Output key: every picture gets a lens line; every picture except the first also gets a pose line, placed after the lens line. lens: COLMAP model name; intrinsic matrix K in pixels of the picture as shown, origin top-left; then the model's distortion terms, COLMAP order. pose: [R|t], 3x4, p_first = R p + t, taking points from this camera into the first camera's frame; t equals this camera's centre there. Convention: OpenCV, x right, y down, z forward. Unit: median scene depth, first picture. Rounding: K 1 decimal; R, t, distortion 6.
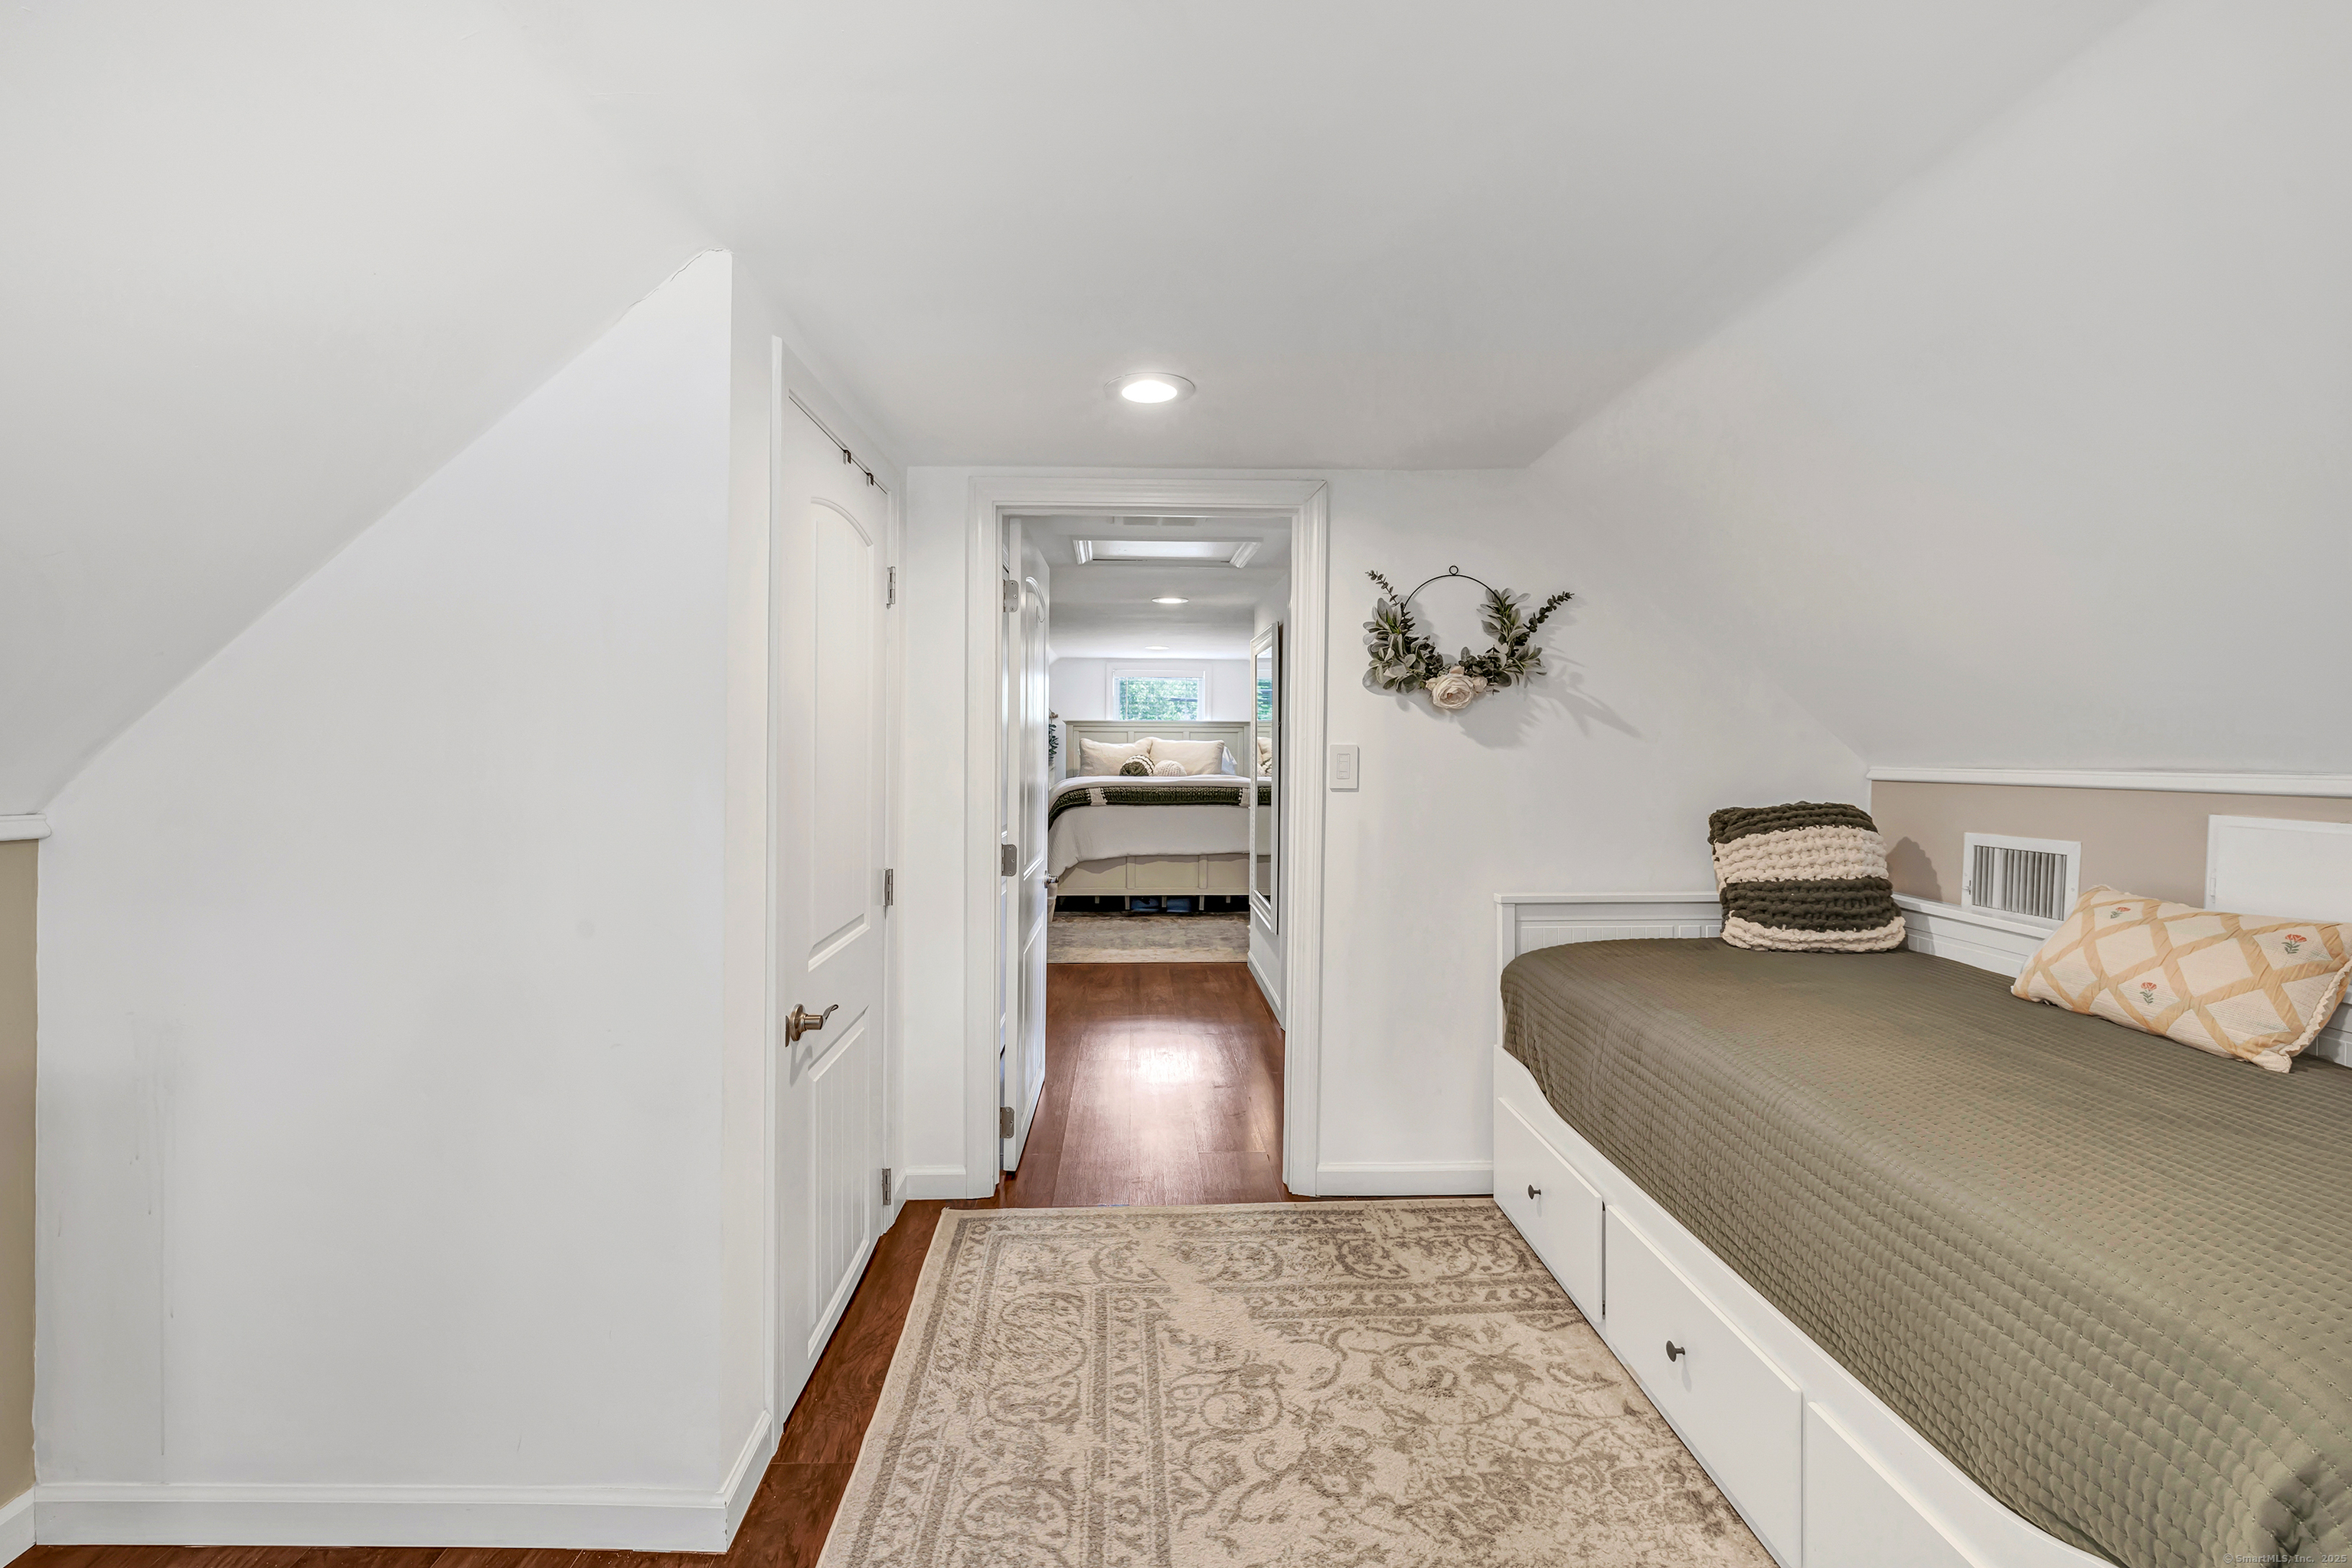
lens RADIAL K [[1011.5, 0, 1172.5], [0, 1011.5, 755.9], [0, 0, 1]] dist [0.002244, 0.000228]
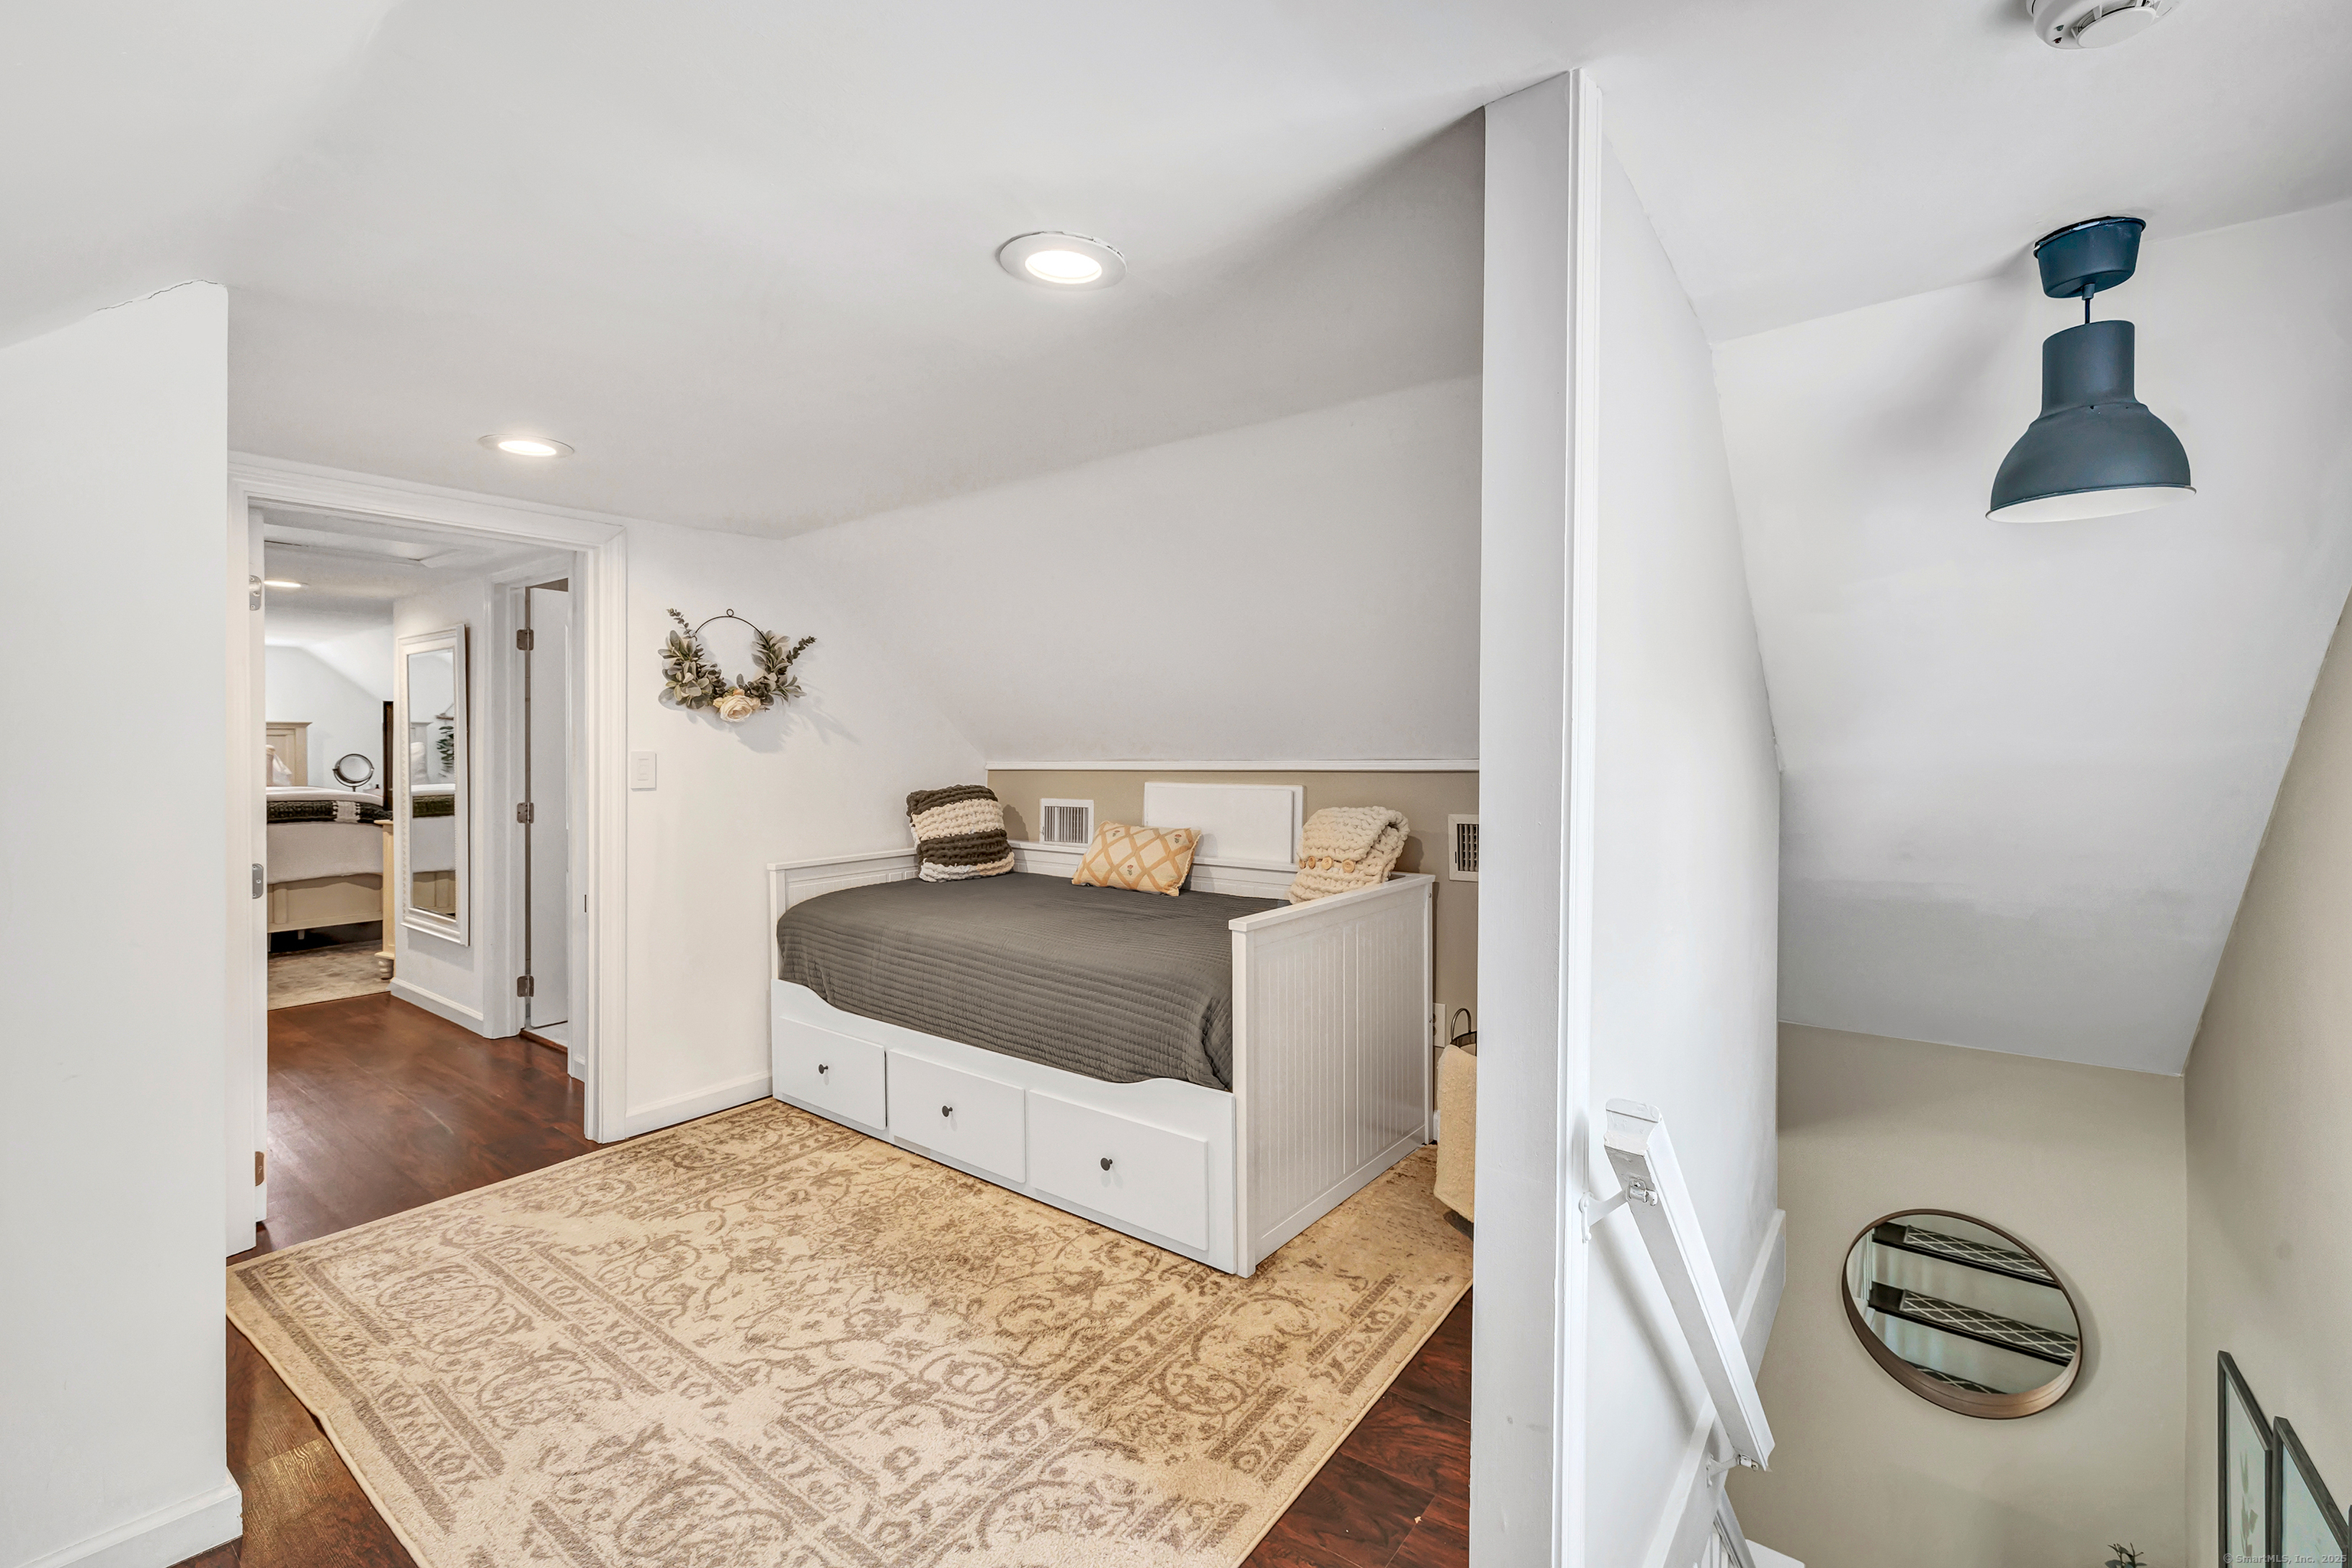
lens RADIAL K [[1030.9, 0, 1130.5], [0, 1030.9, 740.0], [0, 0, 1]] dist [0.001877, 0.000298]
pose [[0.662811, -0.002578, 0.748782, -0.403880], [0.014857, 0.999842, -0.009708, -0.004702], [-0.748639, 0.017559, 0.662745, -0.258899]]
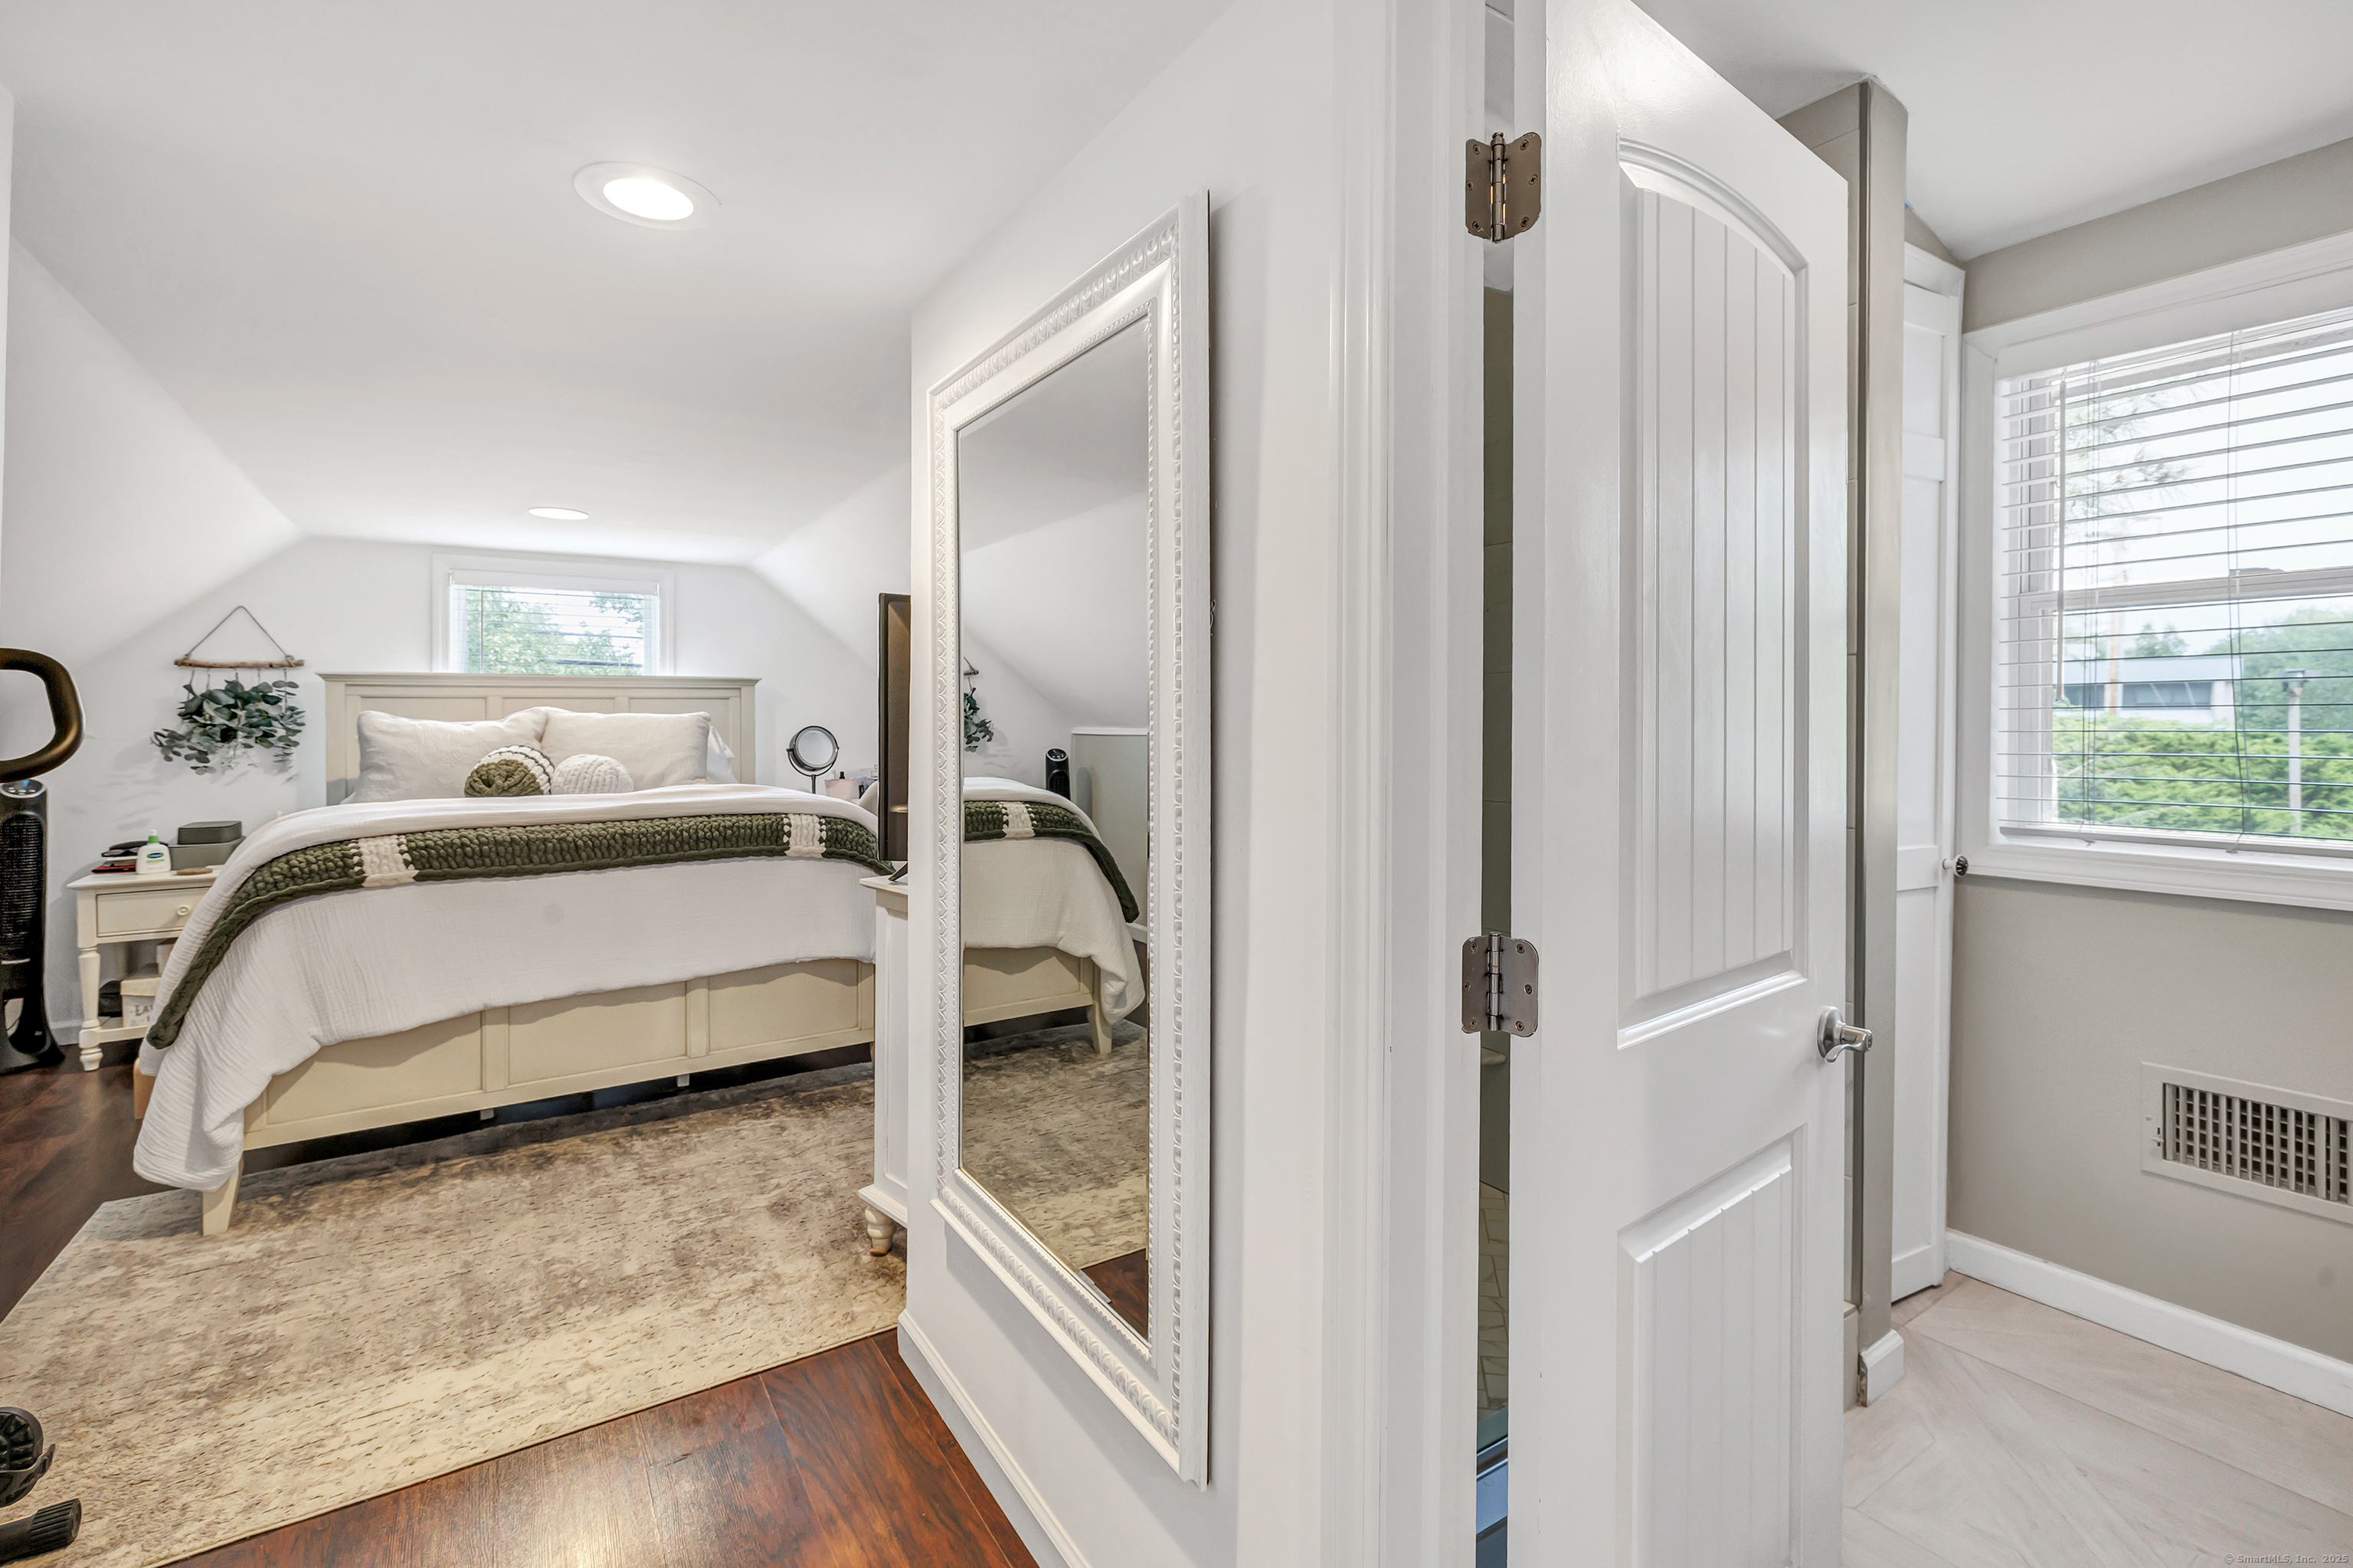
lens RADIAL K [[1040.5, 0, 1181.3], [0, 1040.5, 696.0], [0, 0, 1]] dist [0.000717, 0.000418]
pose [[0.855732, 0.000870, 0.517419, -0.063021], [0.017354, 0.999388, -0.030381, -0.011736], [-0.517129, 0.034977, 0.855193, 1.452404]]
